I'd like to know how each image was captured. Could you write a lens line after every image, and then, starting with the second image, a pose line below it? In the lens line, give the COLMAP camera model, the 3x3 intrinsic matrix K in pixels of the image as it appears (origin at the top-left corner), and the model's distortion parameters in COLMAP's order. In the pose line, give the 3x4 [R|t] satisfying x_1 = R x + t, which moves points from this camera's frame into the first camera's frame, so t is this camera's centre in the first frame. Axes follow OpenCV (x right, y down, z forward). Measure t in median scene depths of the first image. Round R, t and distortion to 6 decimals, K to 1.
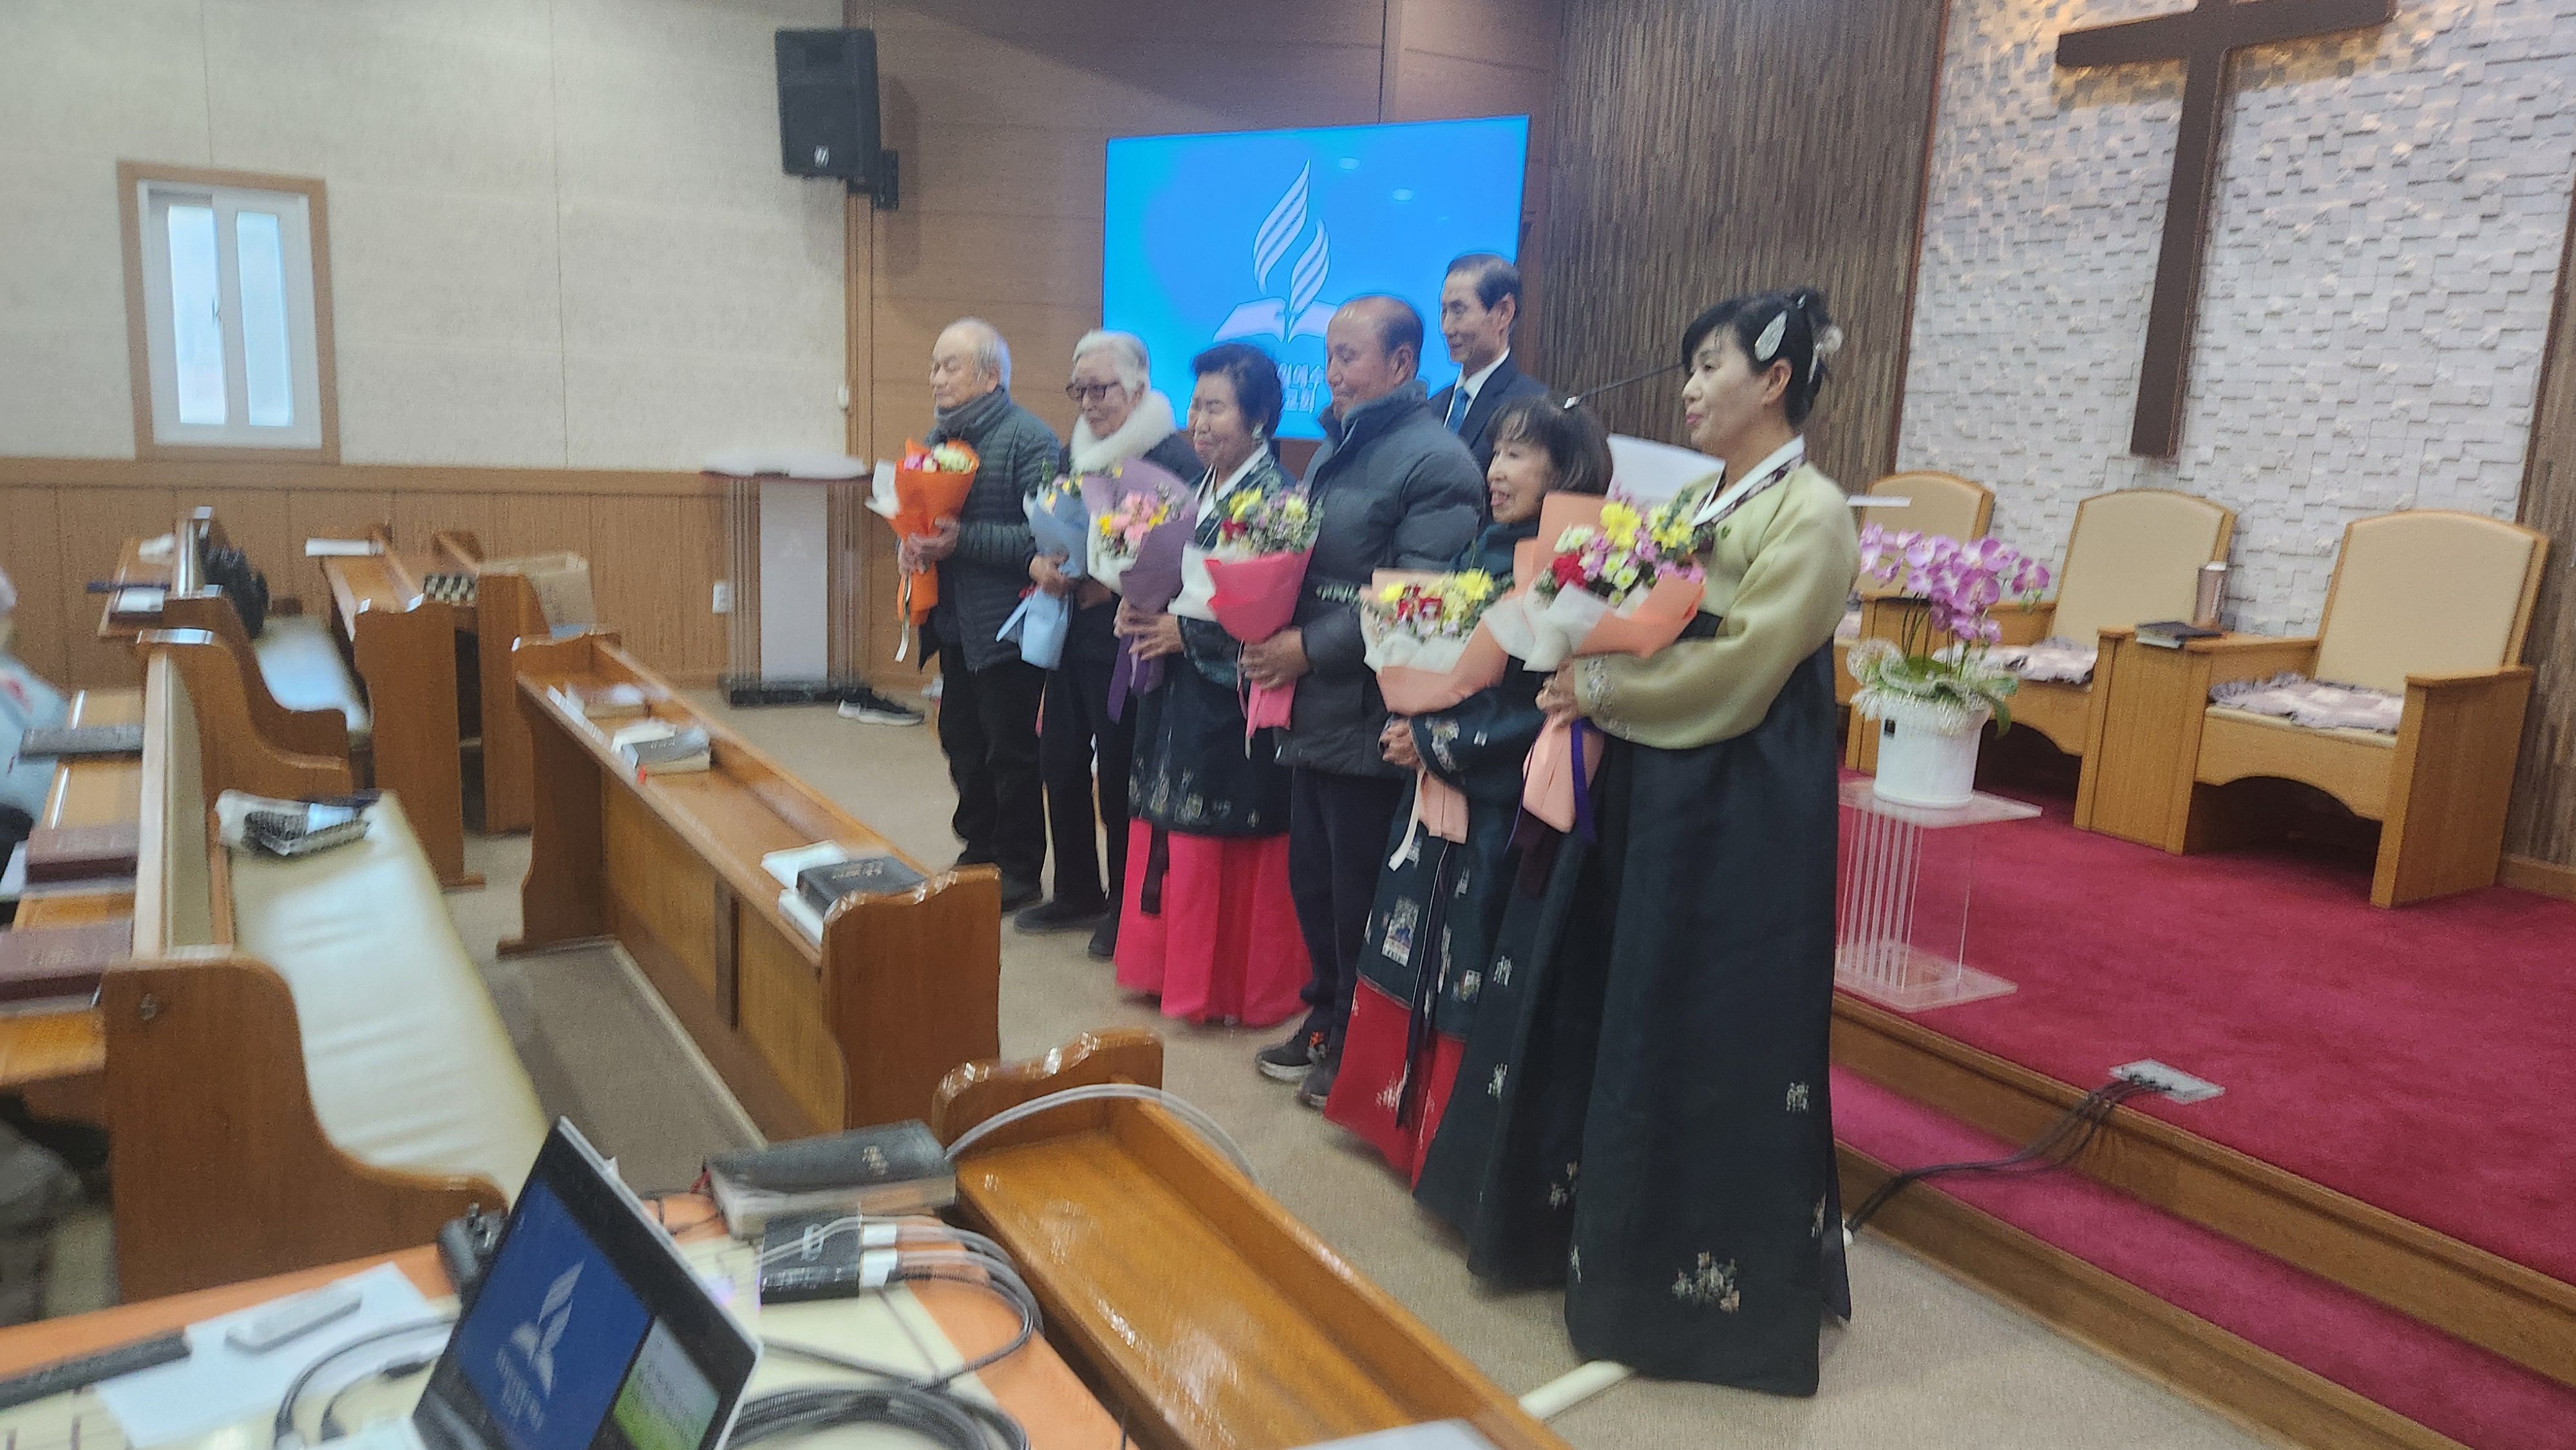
lens RADIAL K [[1814.5, 0, 1288.0], [0, 1814.5, 725.0], [0, 0, 1]] dist [0.075826, -0.052290]
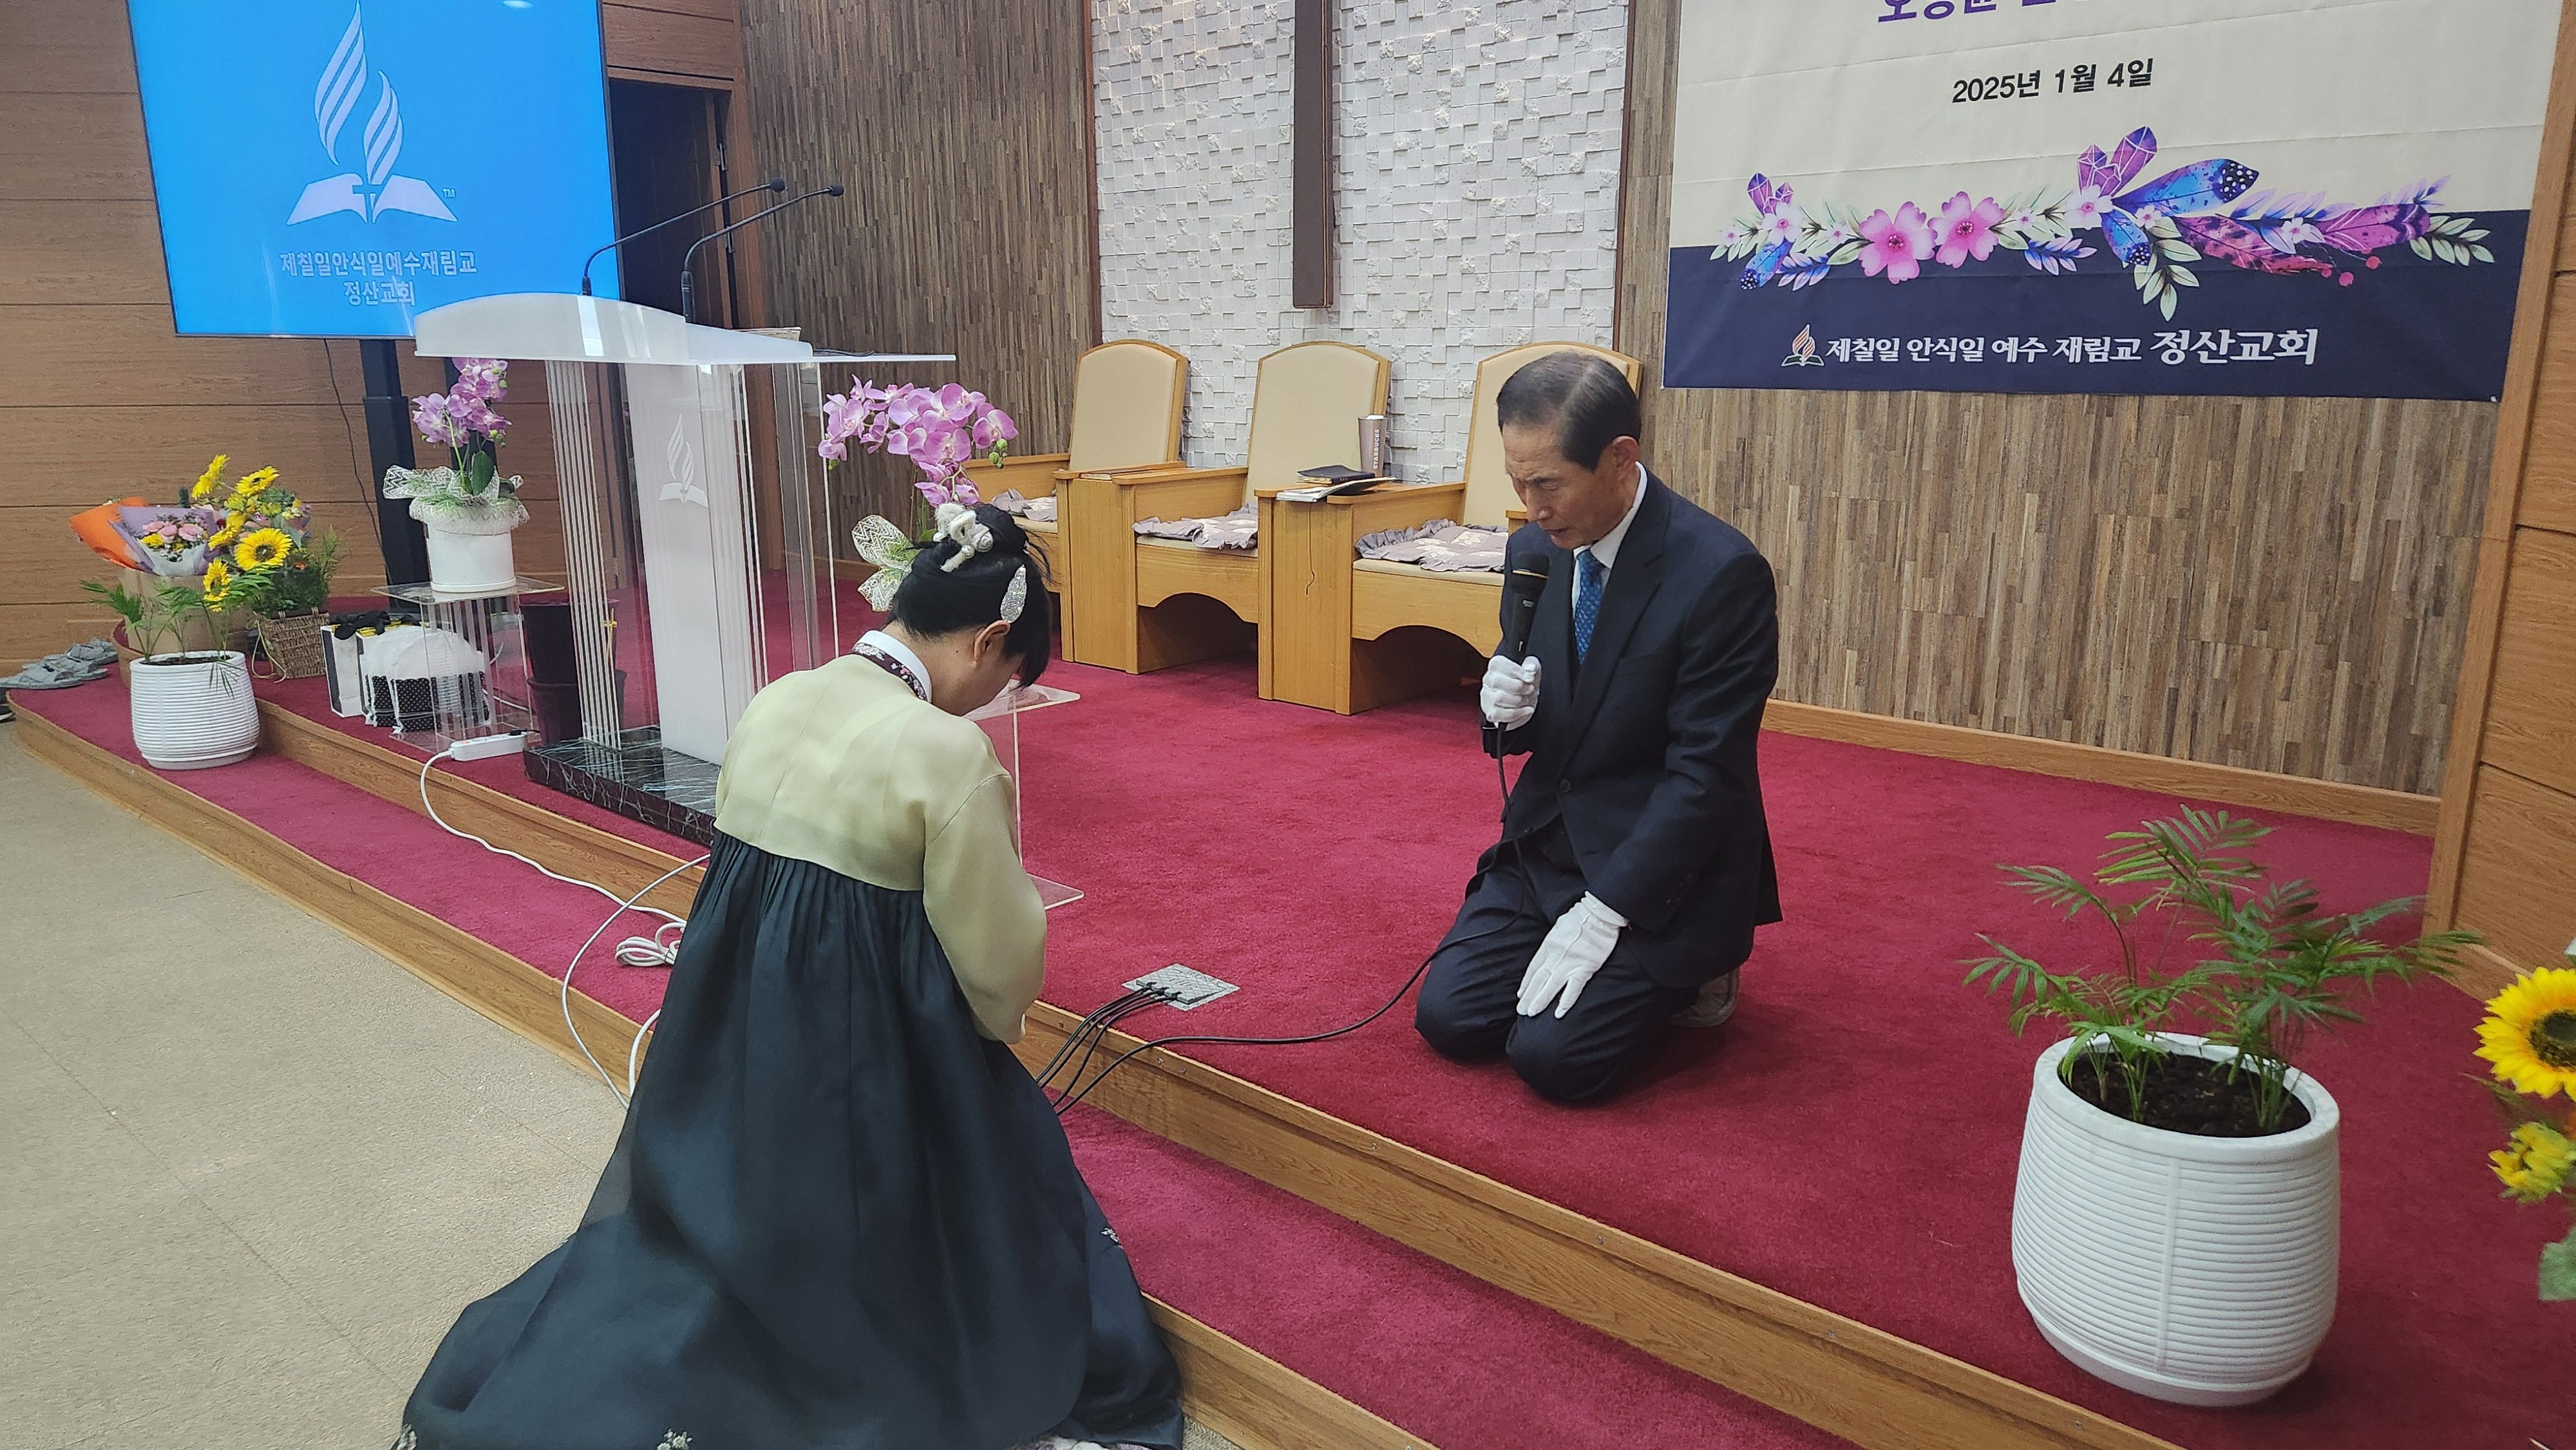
lens RADIAL K [[1717.9, 0, 1262.3], [0, 1717.9, 731.9], [0, 0, 1]] dist [0.095873, -0.078746]
pose [[0.961857, -0.116592, 0.247461, 0.174404], [0.102335, 0.992301, 0.069761, 0.009379], [-0.253689, -0.041776, 0.966383, 0.104422]]
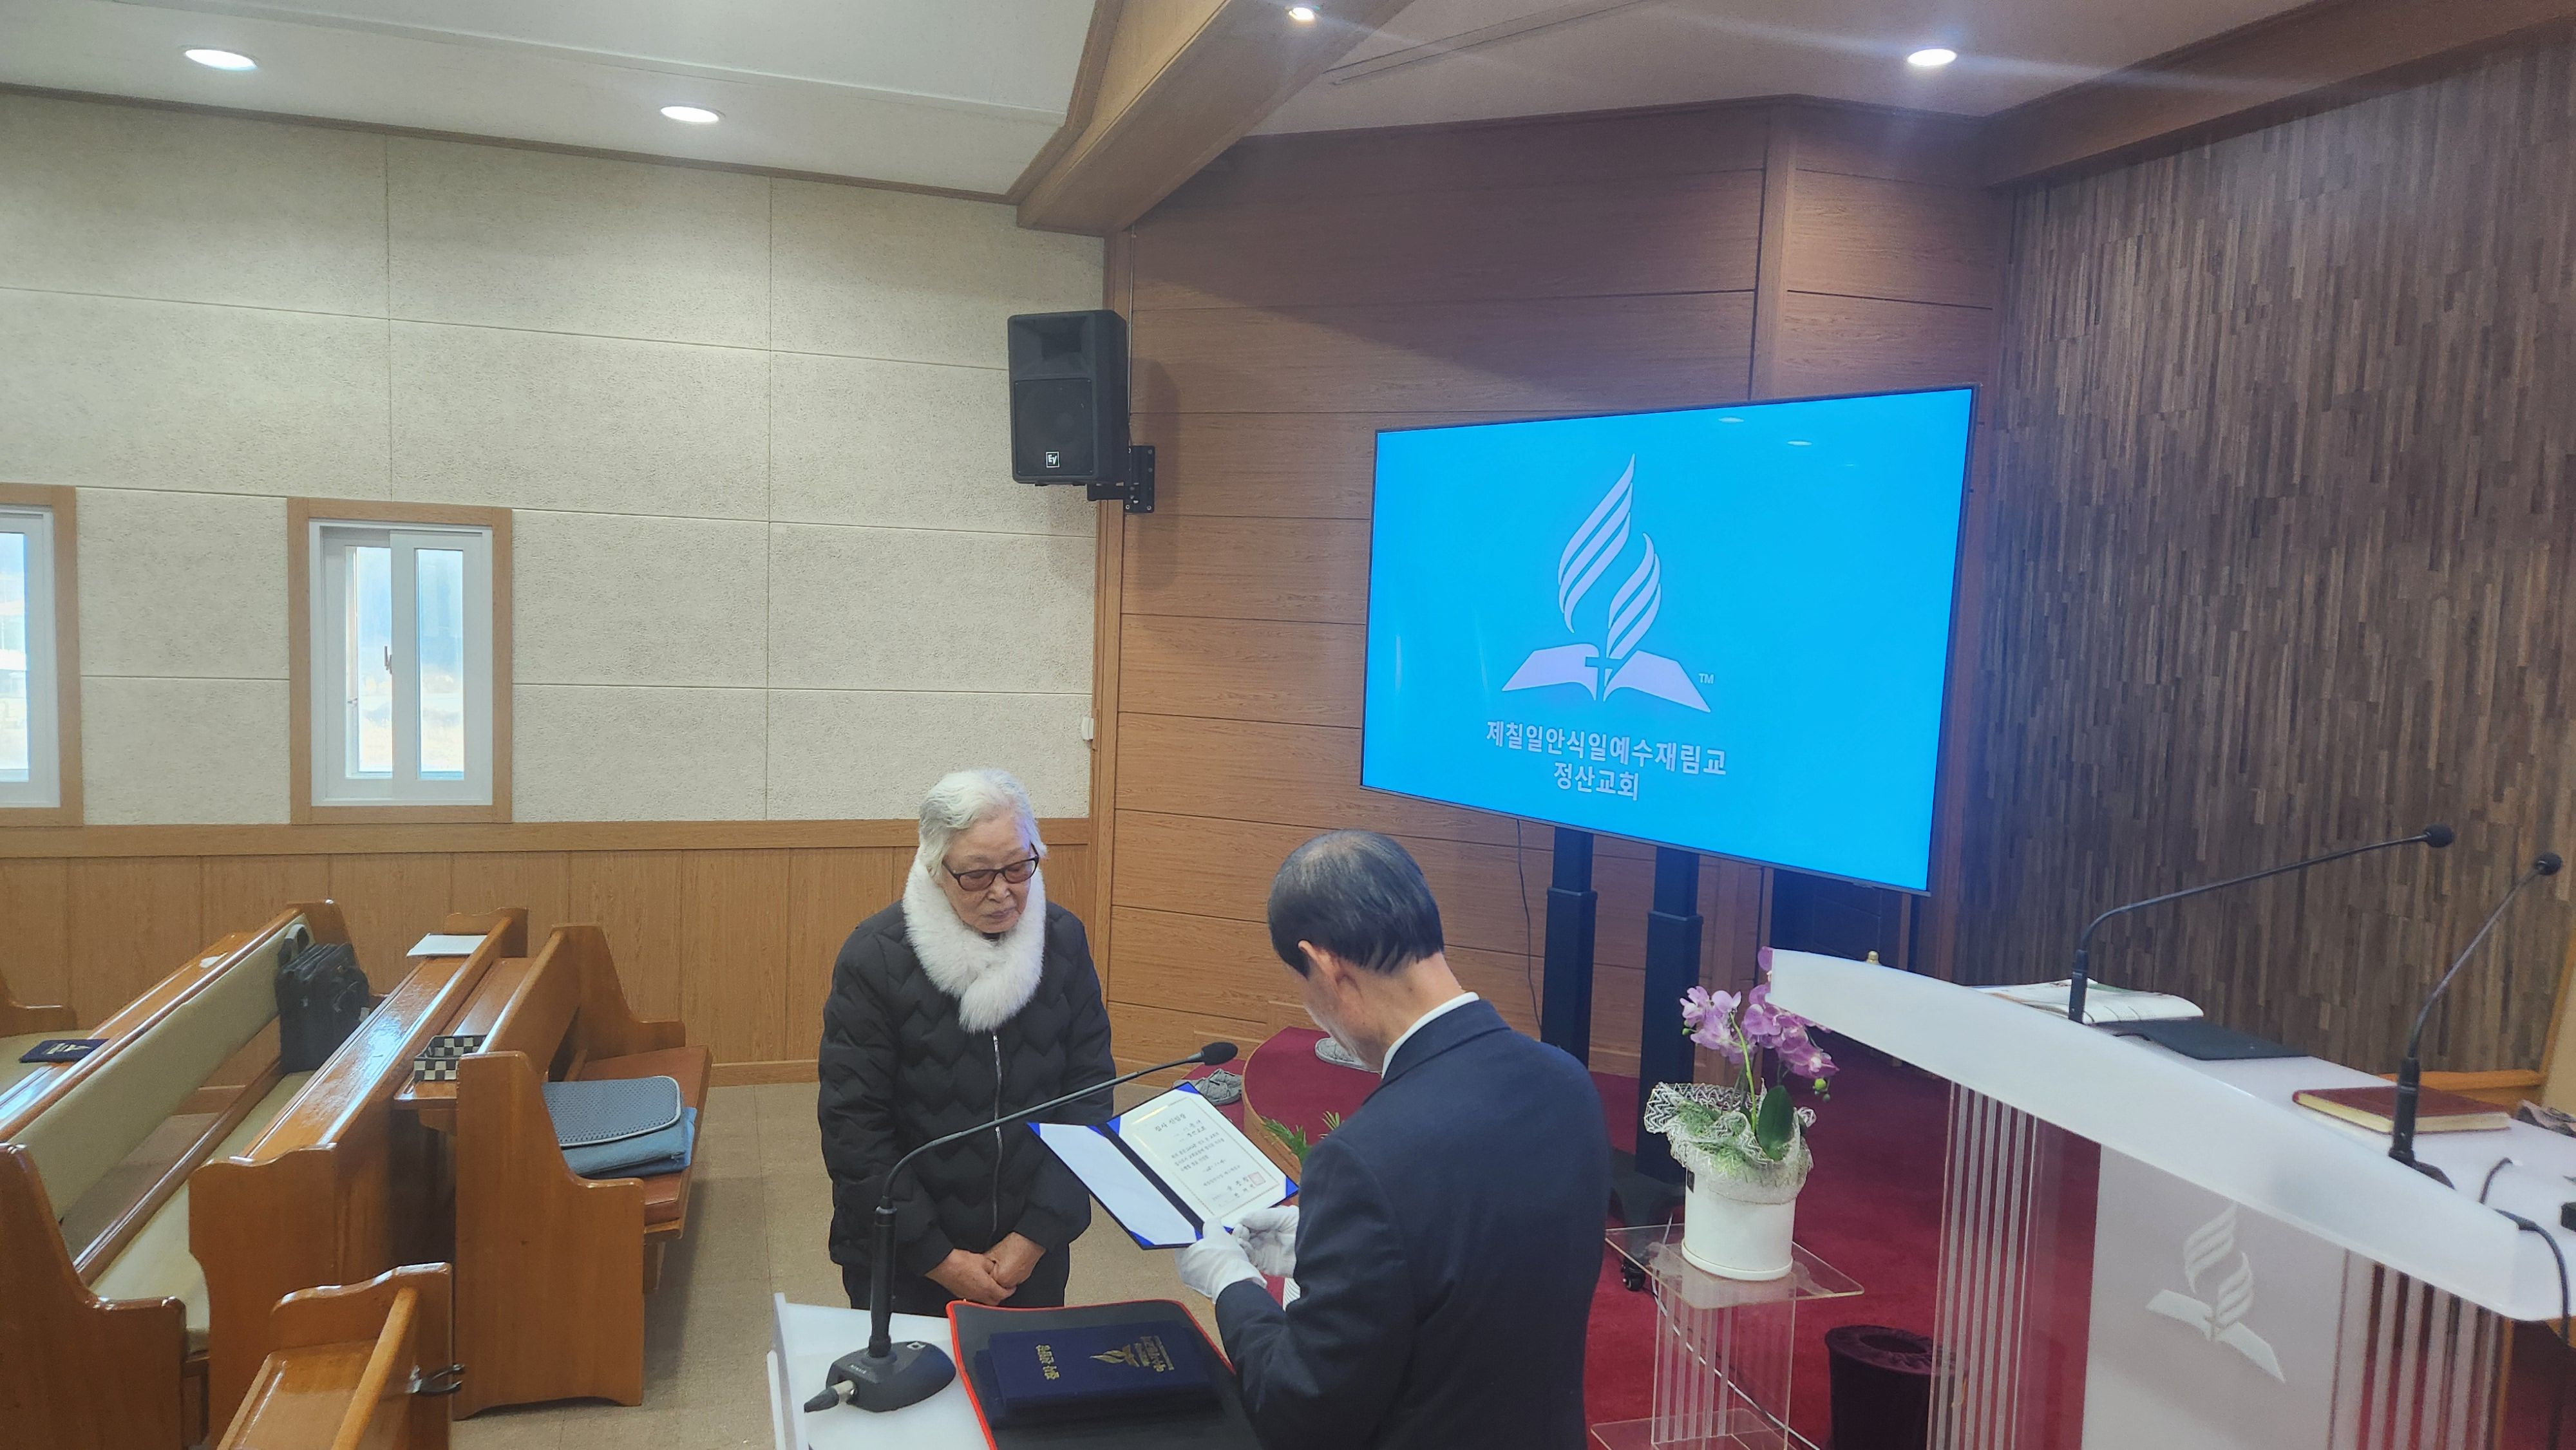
lens RADIAL K [[1717.9, 0, 1262.3], [0, 1717.9, 731.9], [0, 0, 1]] dist [0.095873, -0.078746]
pose [[0.969855, 0.007044, -0.243579, 0.036849], [-0.033346, 0.994015, -0.104025, -0.129086], [0.241389, 0.109012, 0.964286, 0.332836]]
